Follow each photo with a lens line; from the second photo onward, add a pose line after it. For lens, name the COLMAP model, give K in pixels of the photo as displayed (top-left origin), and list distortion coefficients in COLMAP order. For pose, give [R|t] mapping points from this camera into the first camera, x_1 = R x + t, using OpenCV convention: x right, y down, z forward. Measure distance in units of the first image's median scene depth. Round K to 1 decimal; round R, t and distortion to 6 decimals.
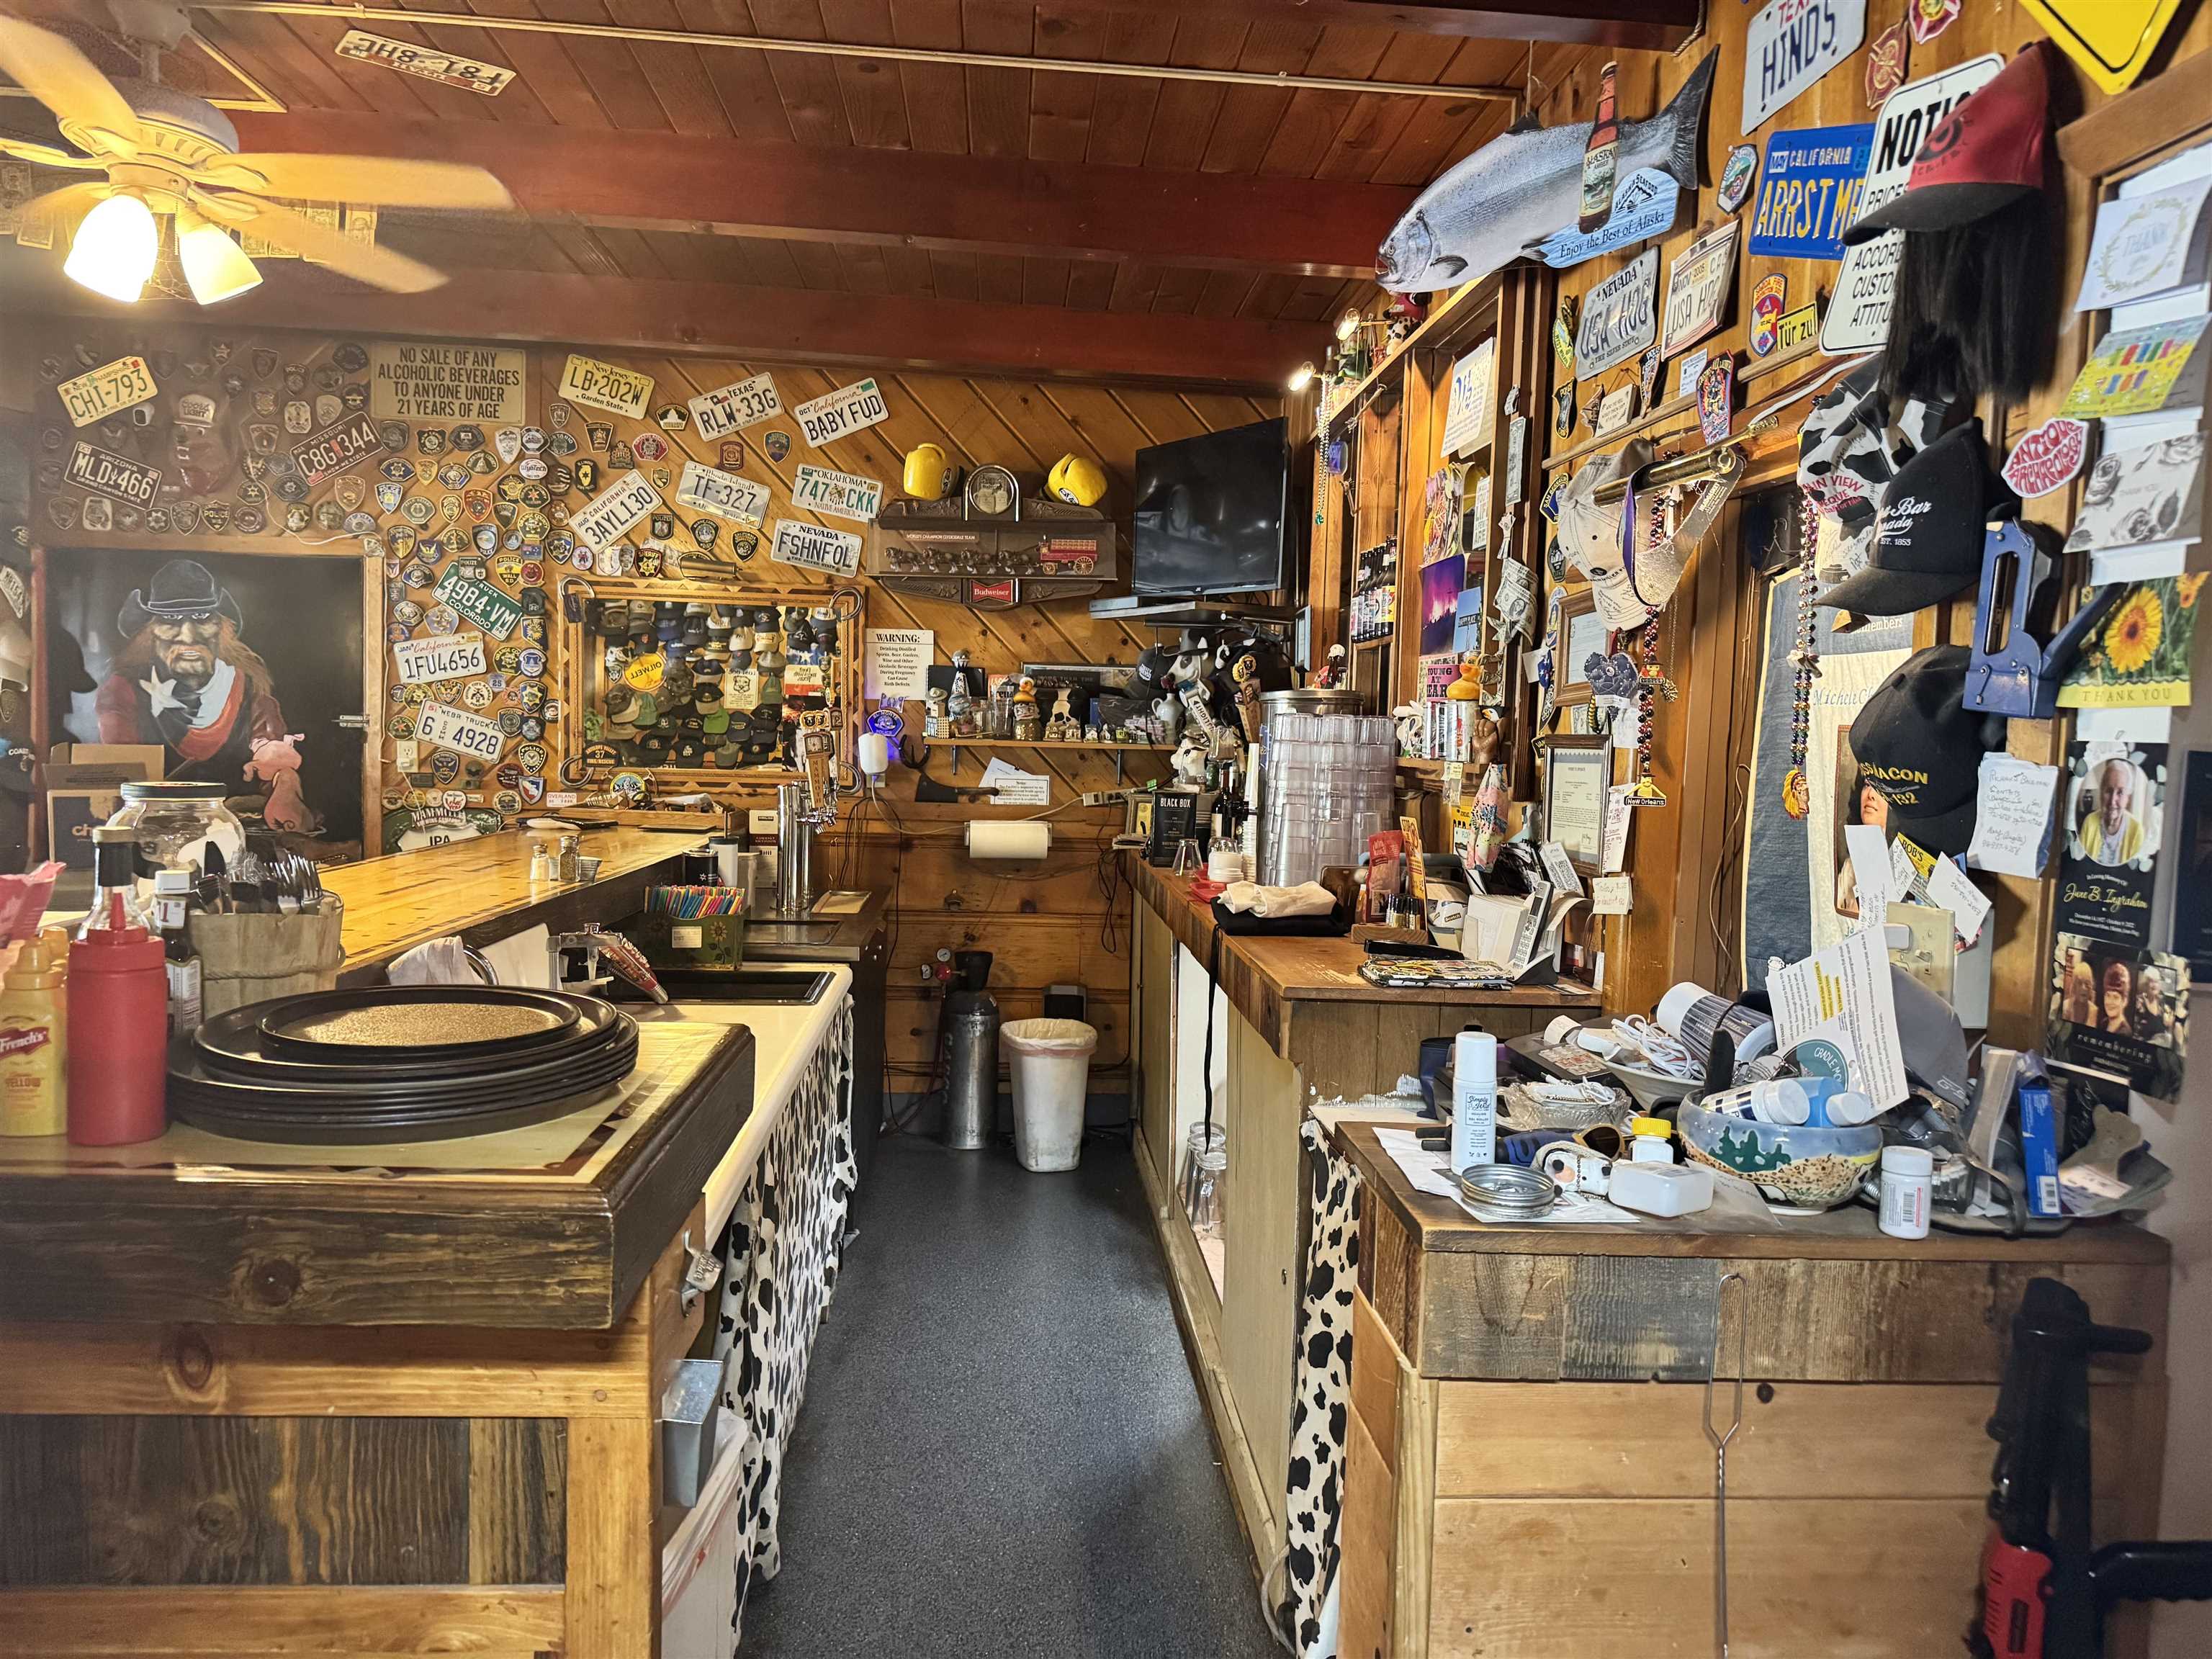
lens RADIAL K [[1550.7, 0, 1097.8], [0, 1550.7, 790.1], [0, 0, 1]] dist [0.035116, -0.018132]
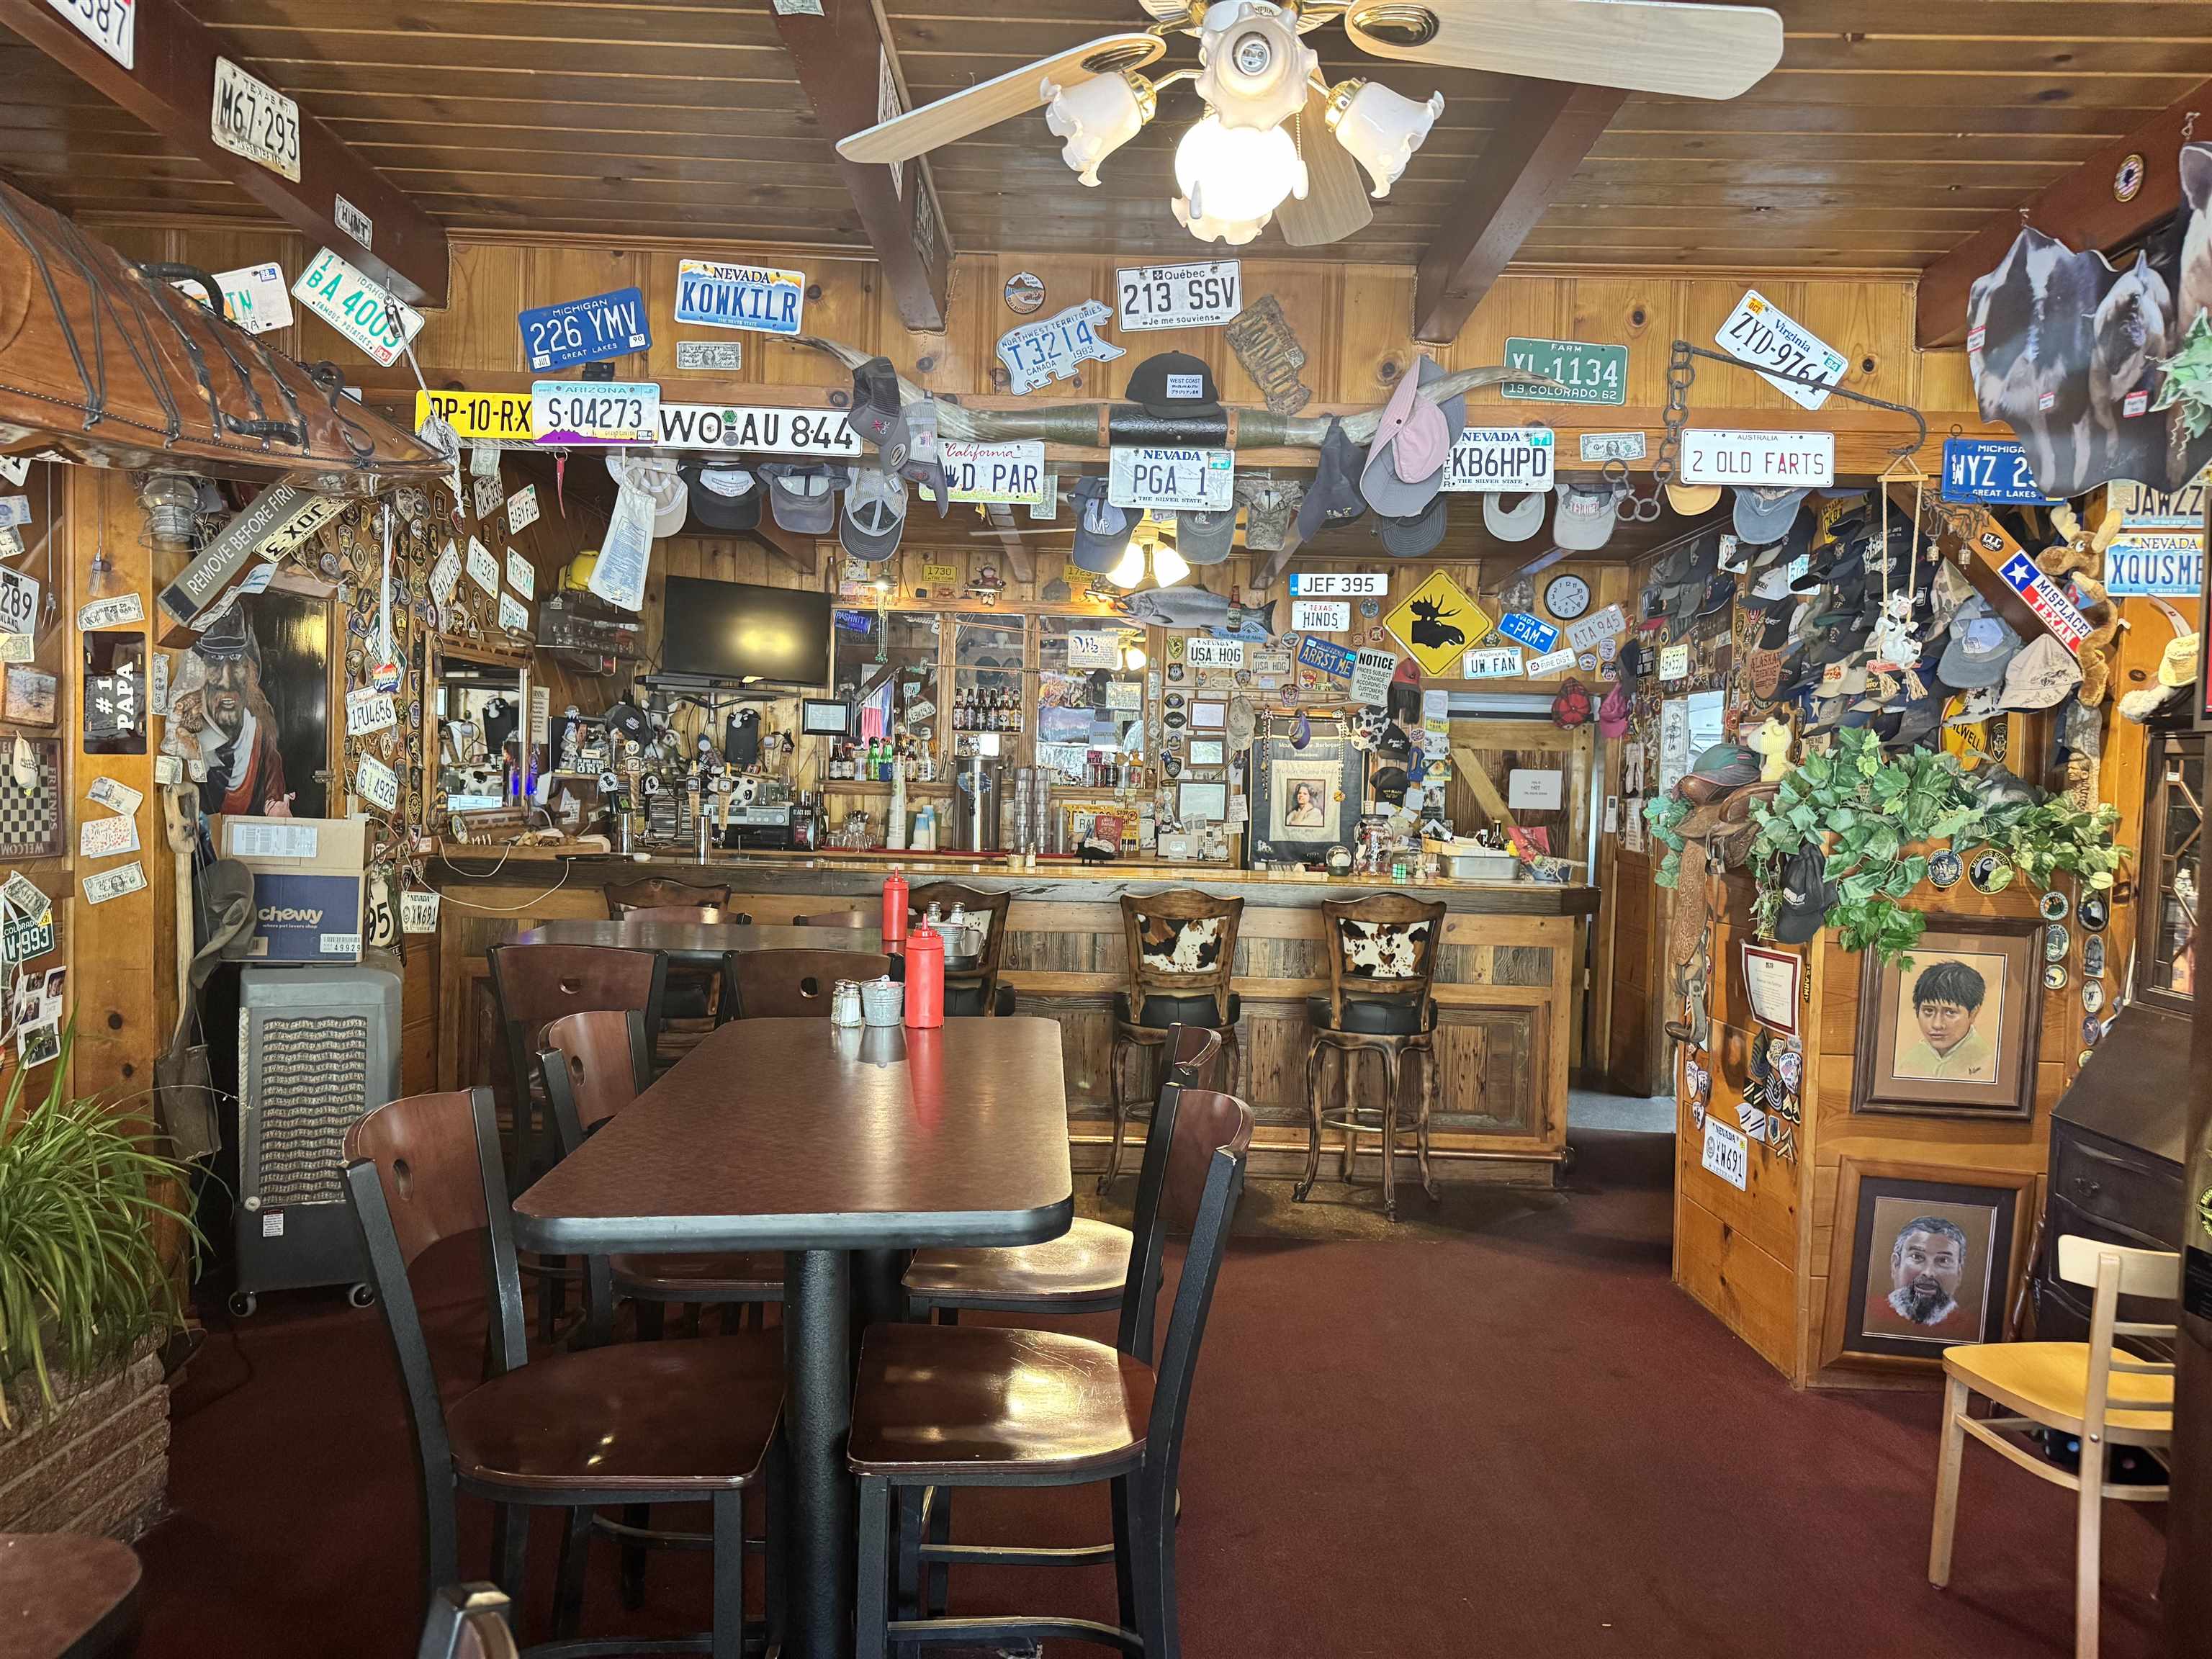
lens RADIAL K [[1550.7, 0, 1097.8], [0, 1550.7, 790.1], [0, 0, 1]] dist [0.035116, -0.018132]
pose [[0.069299, -0.038132, 0.996867, -1.381161], [0.012956, 0.999219, 0.037321, -0.065061], [-0.997512, 0.010329, 0.069739, 0.478923]]
